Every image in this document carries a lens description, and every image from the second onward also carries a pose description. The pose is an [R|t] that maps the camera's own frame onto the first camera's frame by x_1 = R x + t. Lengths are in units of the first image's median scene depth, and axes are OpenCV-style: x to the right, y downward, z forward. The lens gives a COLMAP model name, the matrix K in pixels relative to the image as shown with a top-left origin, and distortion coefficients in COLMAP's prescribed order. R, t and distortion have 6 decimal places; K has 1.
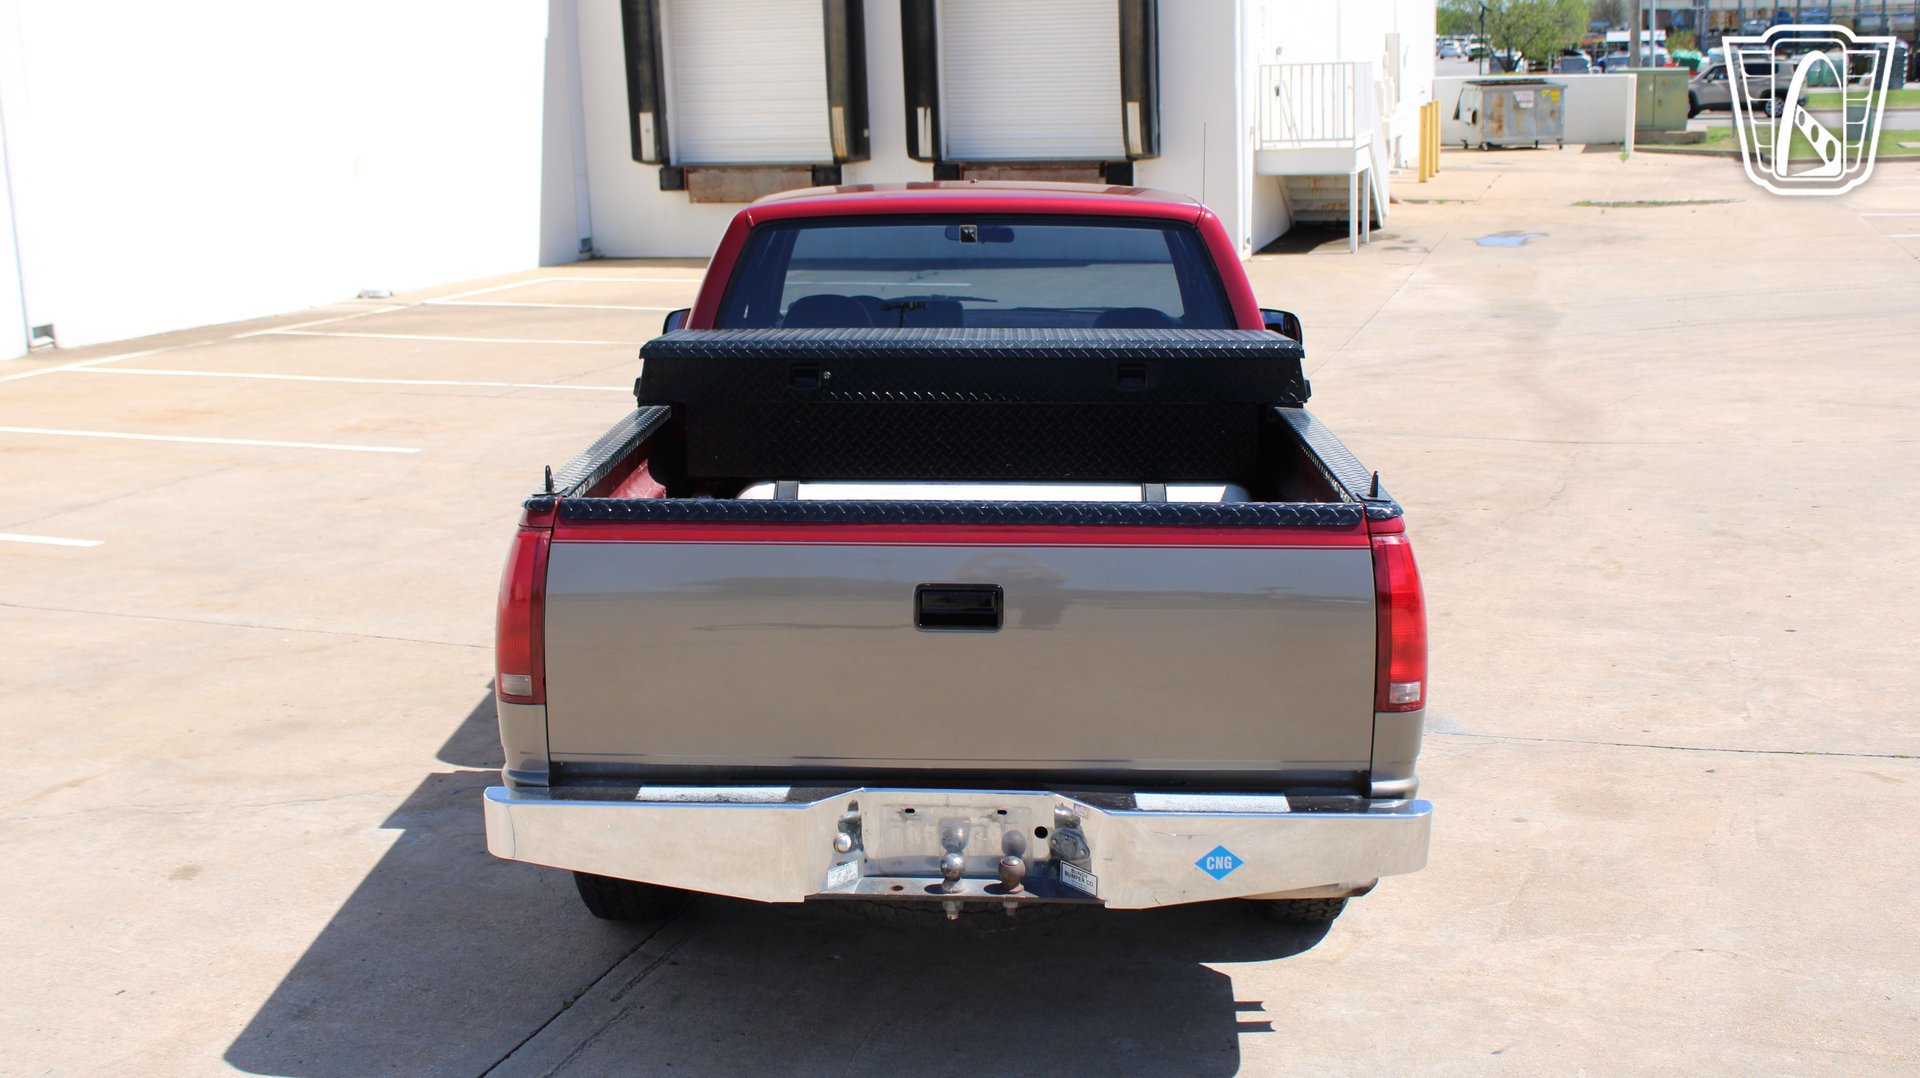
lens RADIAL K [[2070.6, 0, 954.5], [0, 2070.6, 463.5], [0, 0, 1]] dist [-0.091923, 0.040142]
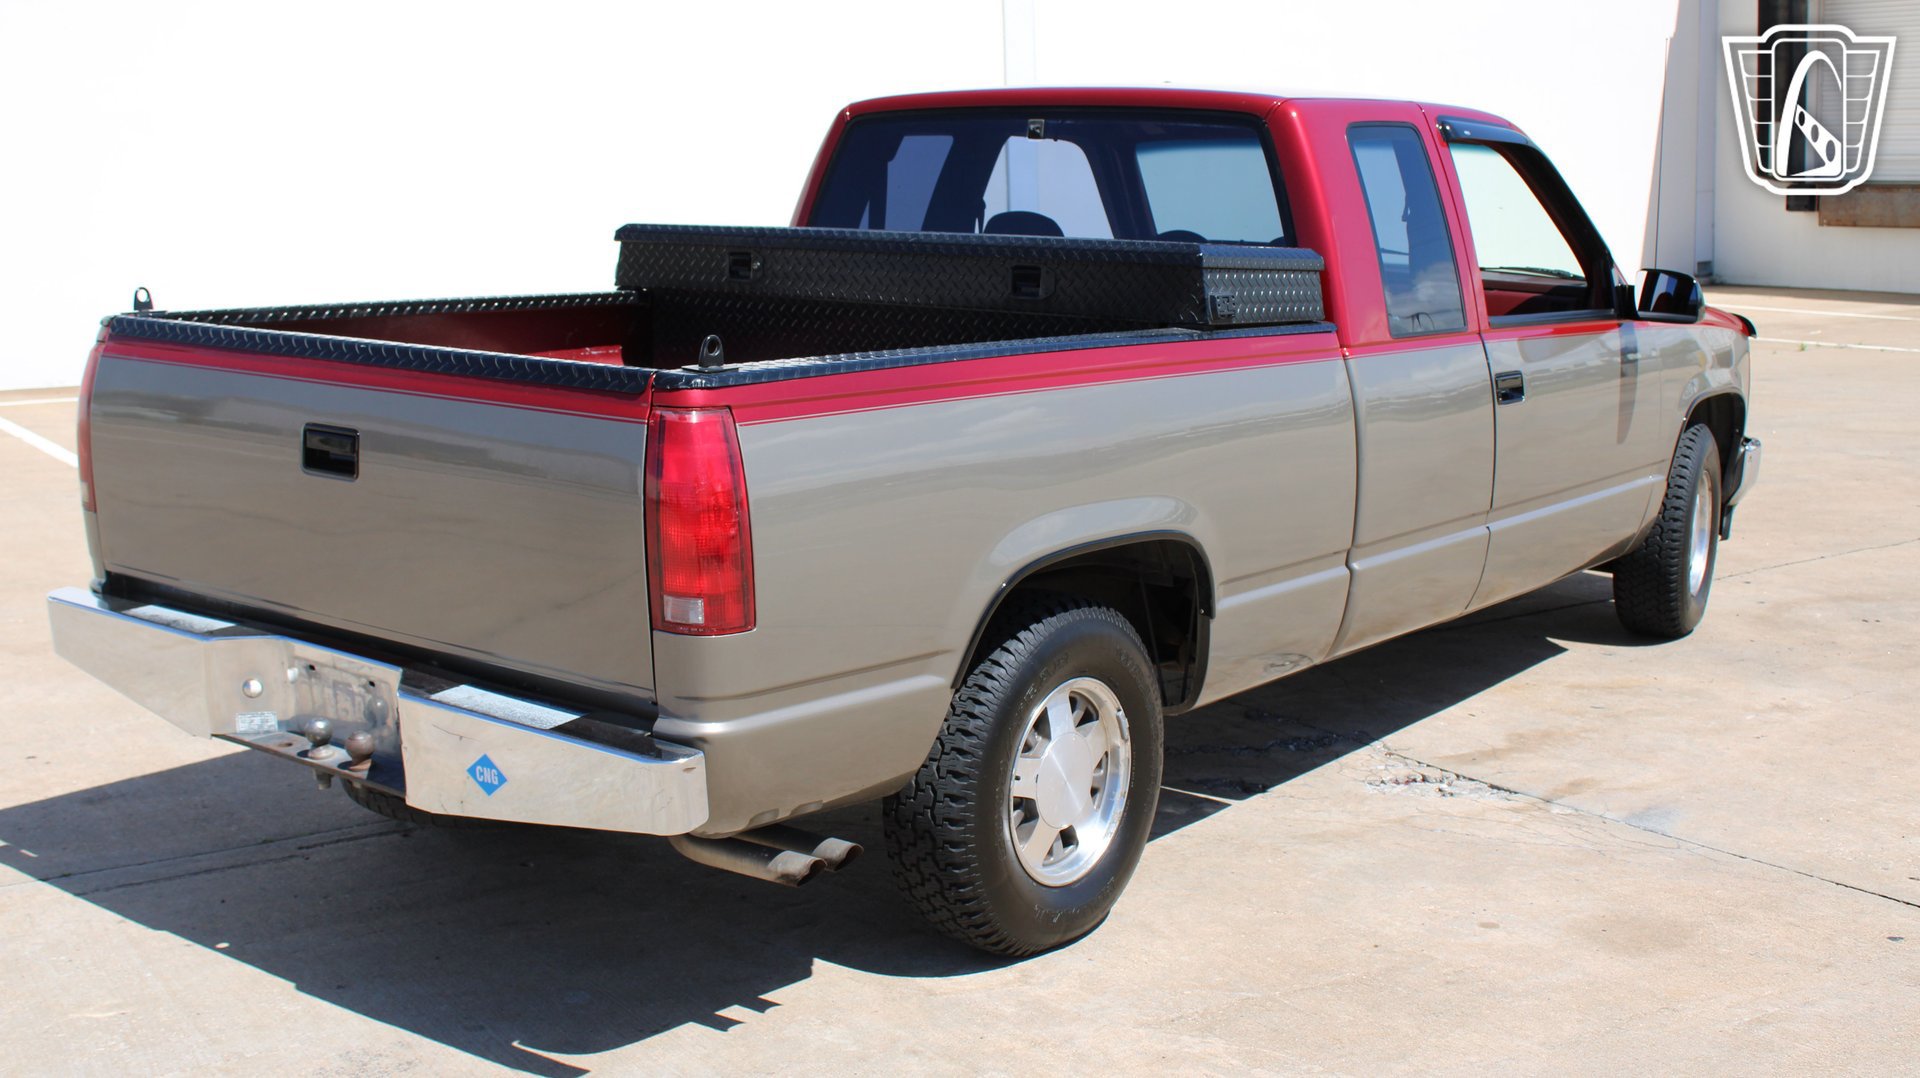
lens RADIAL K [[2172.9, 0, 960.0], [0, 2172.9, 539.0], [0, 0, 1]] dist [-0.112878, 0.006686]
pose [[0.794468, 0.110349, -0.597196, 0.799794], [-0.106582, 0.993426, 0.041775, 0.037869], [0.597880, 0.030462, 0.801006, 0.393650]]
